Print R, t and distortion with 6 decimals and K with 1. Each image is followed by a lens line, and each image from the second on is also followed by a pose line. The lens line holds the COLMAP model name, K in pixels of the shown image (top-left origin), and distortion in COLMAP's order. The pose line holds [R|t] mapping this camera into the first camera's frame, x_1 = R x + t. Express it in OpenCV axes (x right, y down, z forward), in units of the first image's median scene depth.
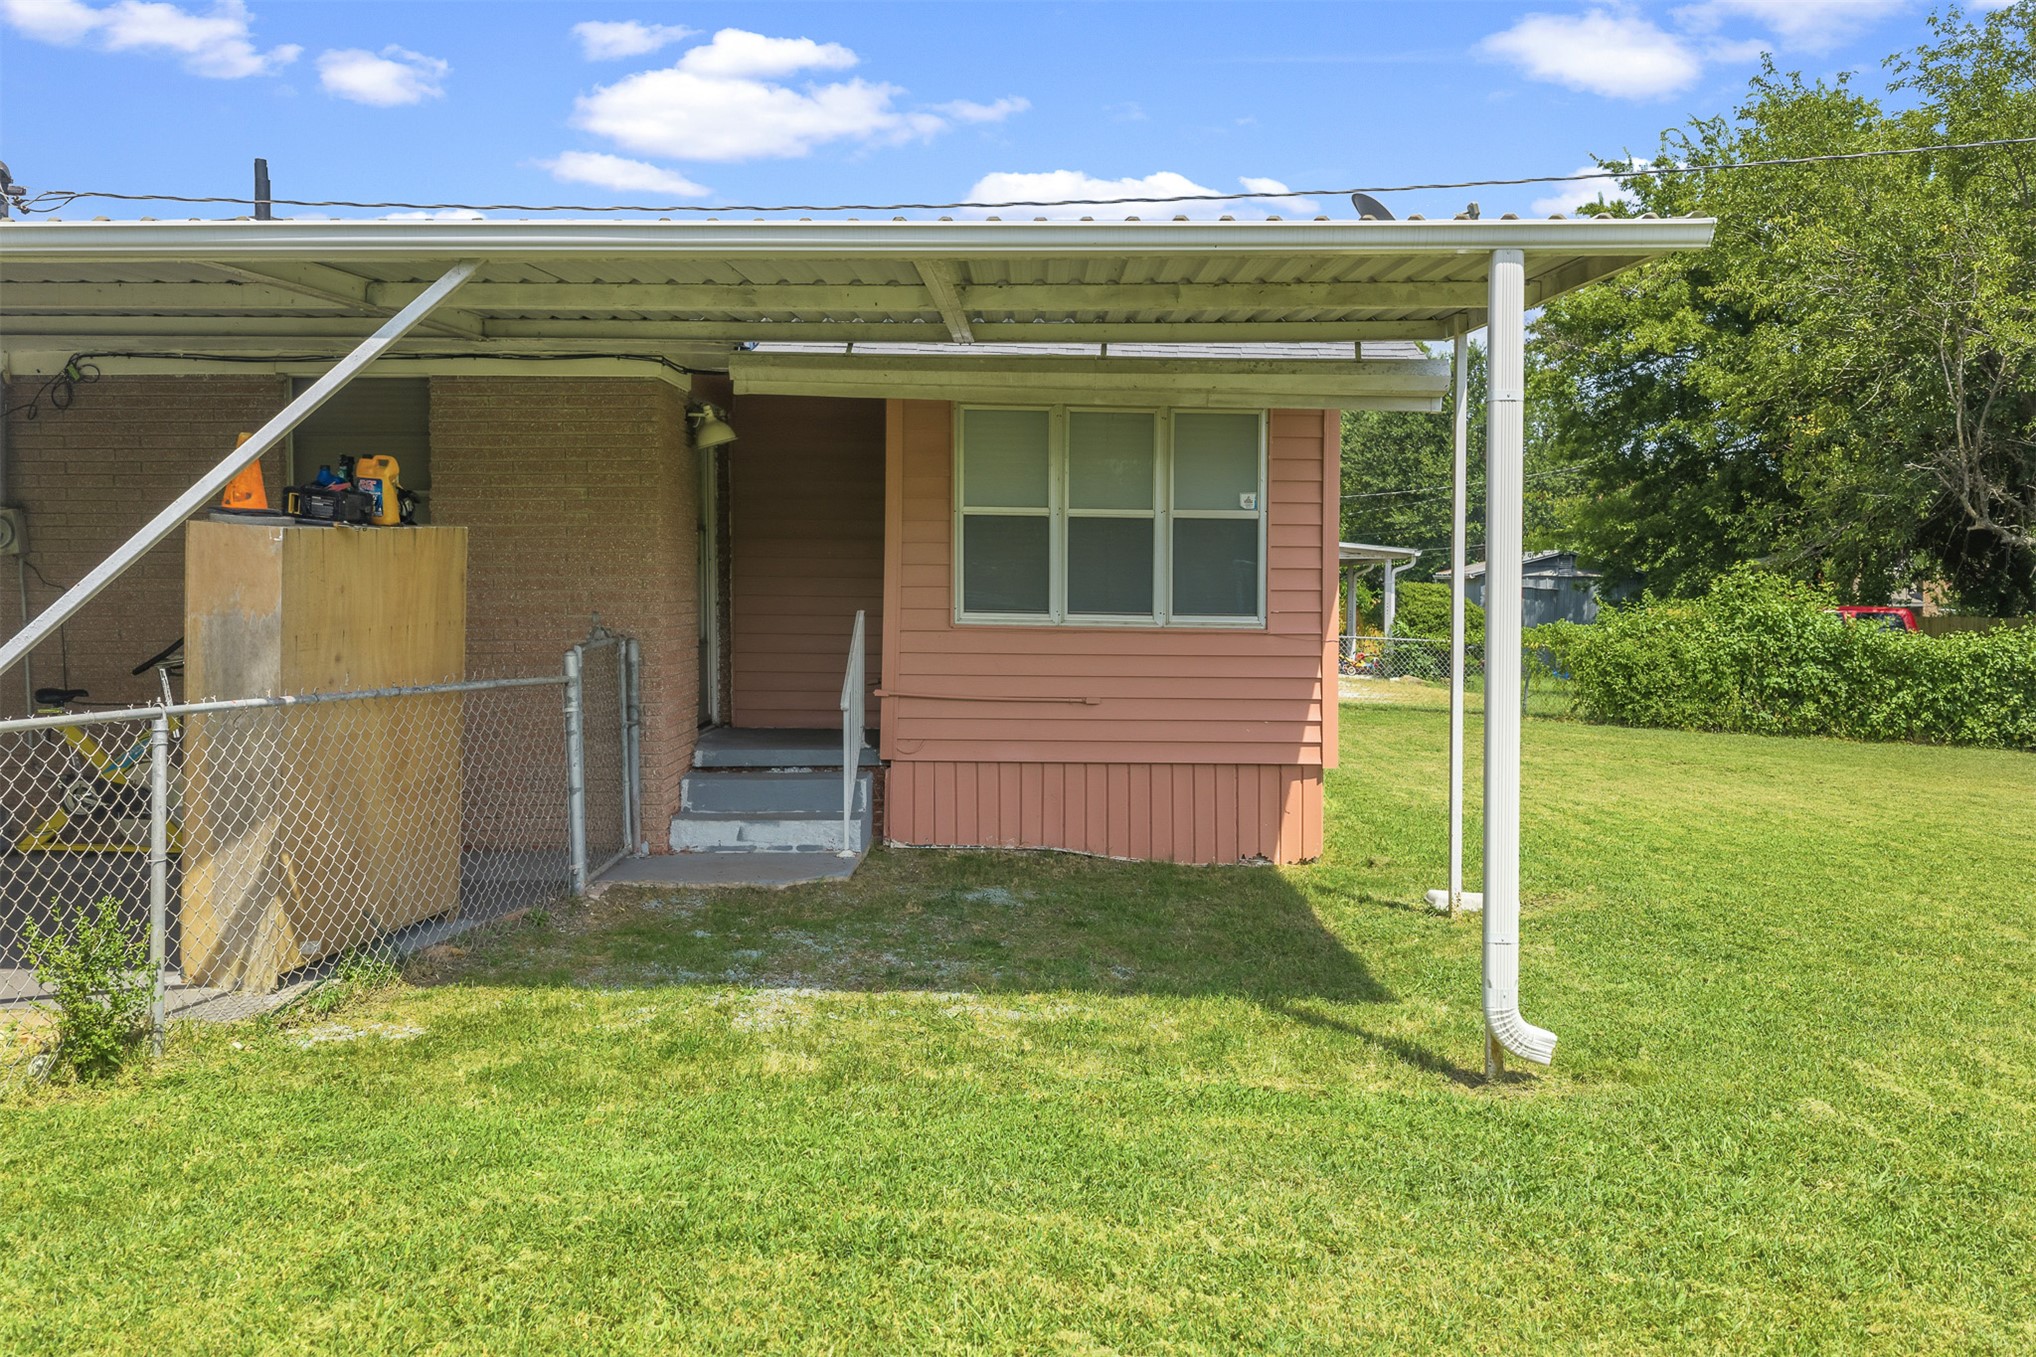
lens RADIAL K [[1660.5, 0, 1018.0], [0, 1660.5, 678.5], [0, 0, 1]] dist [-0.000127, -0.001559]
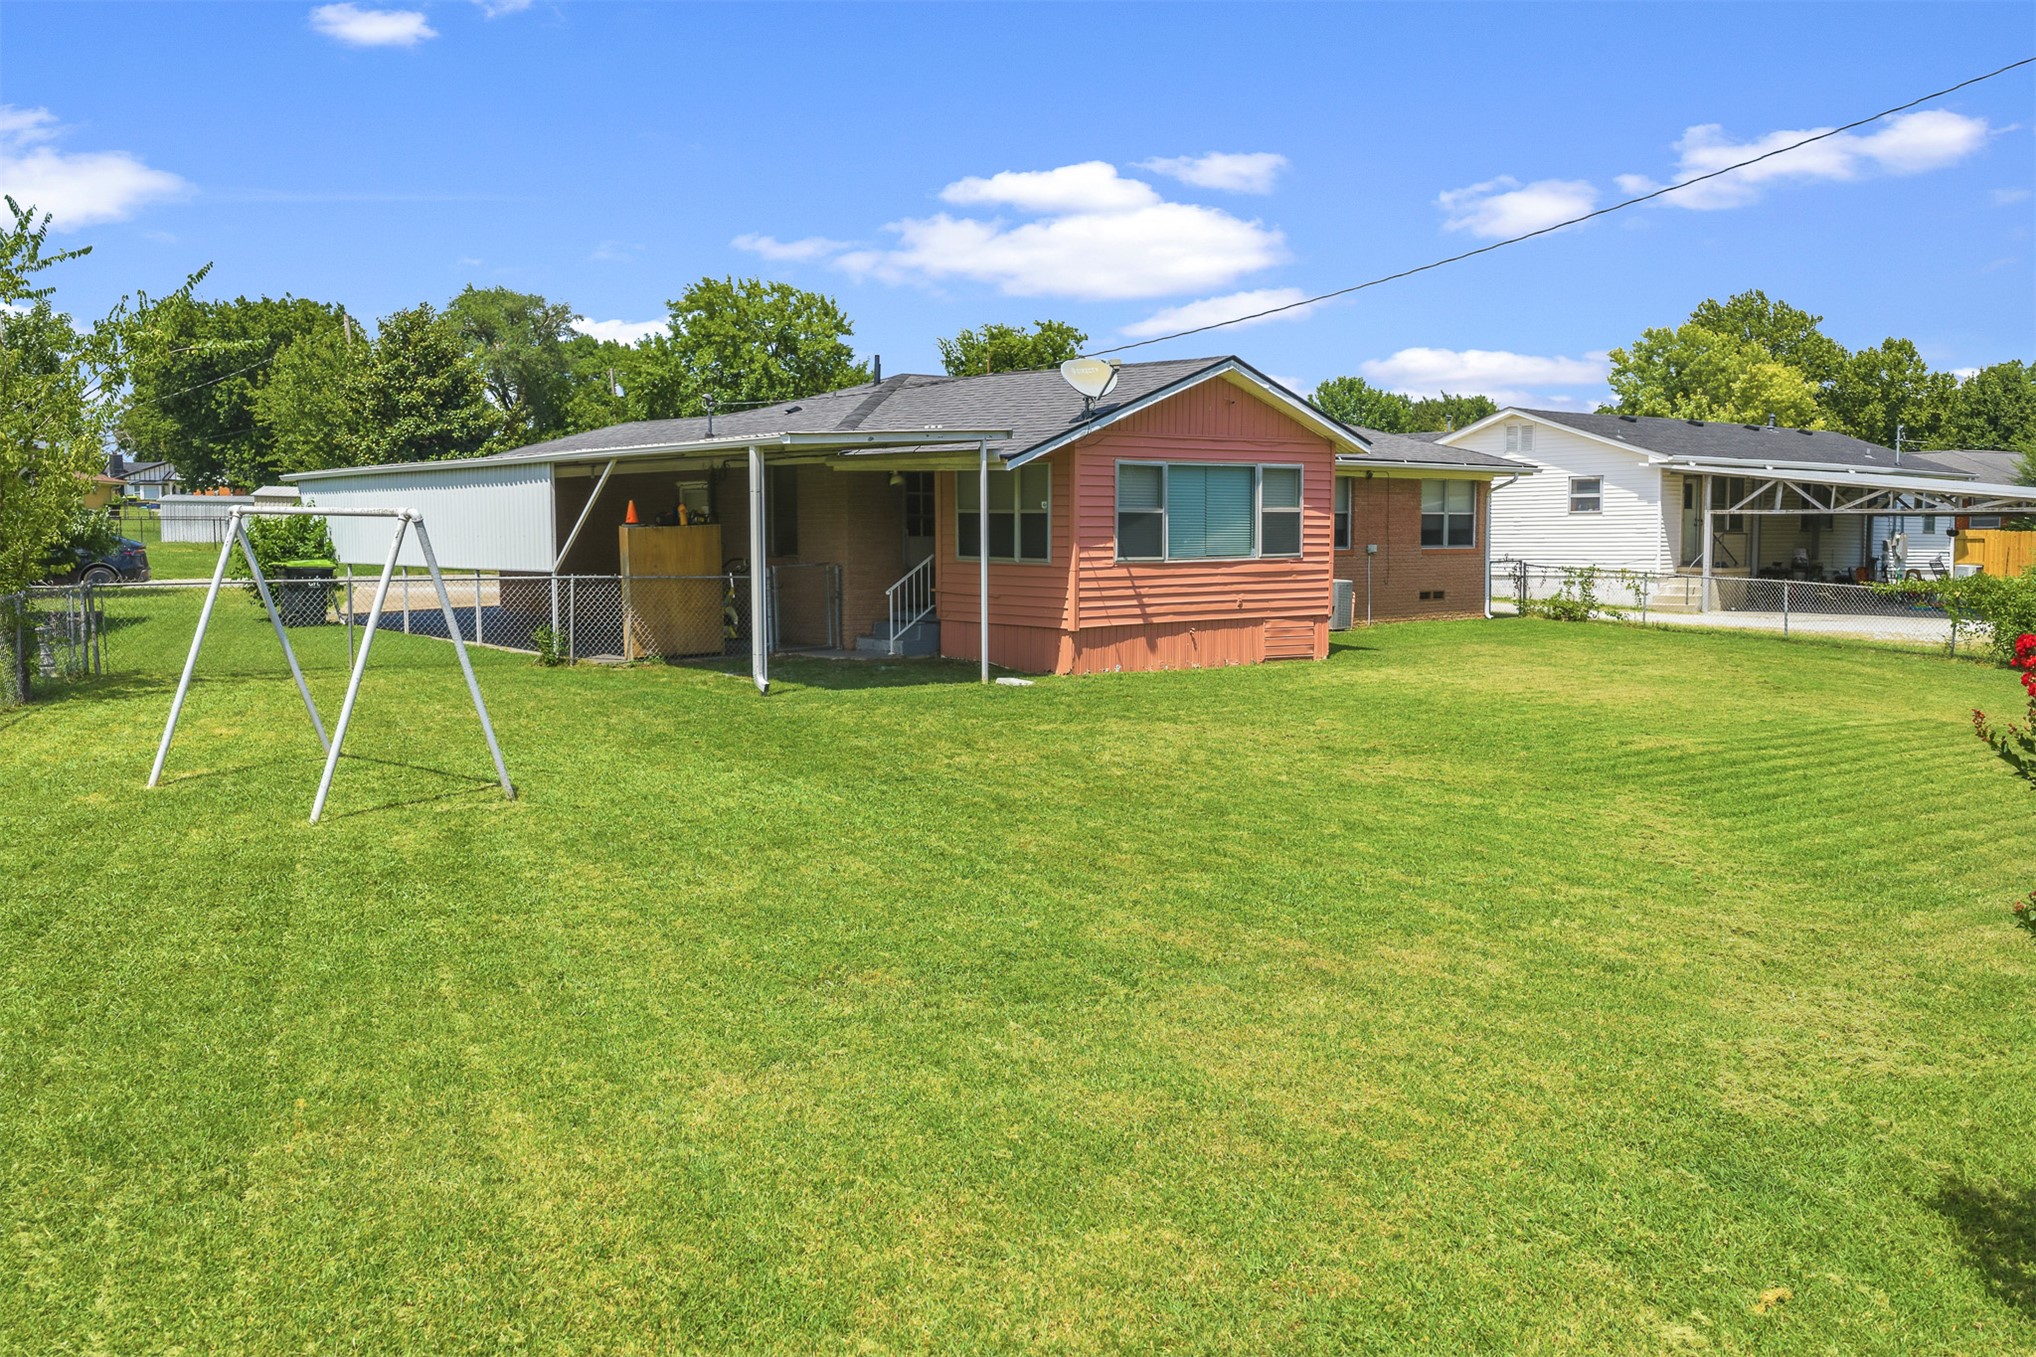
lens RADIAL K [[1691.6, 0, 1027.2], [0, 1691.6, 680.2], [0, 0, 1]] dist [0.005011, -0.007556]
pose [[0.670561, 0.060083, -0.739417, 3.285664], [-0.040721, 0.998193, 0.044182, 0.043323], [0.740736, 0.000483, 0.671796, -0.917116]]
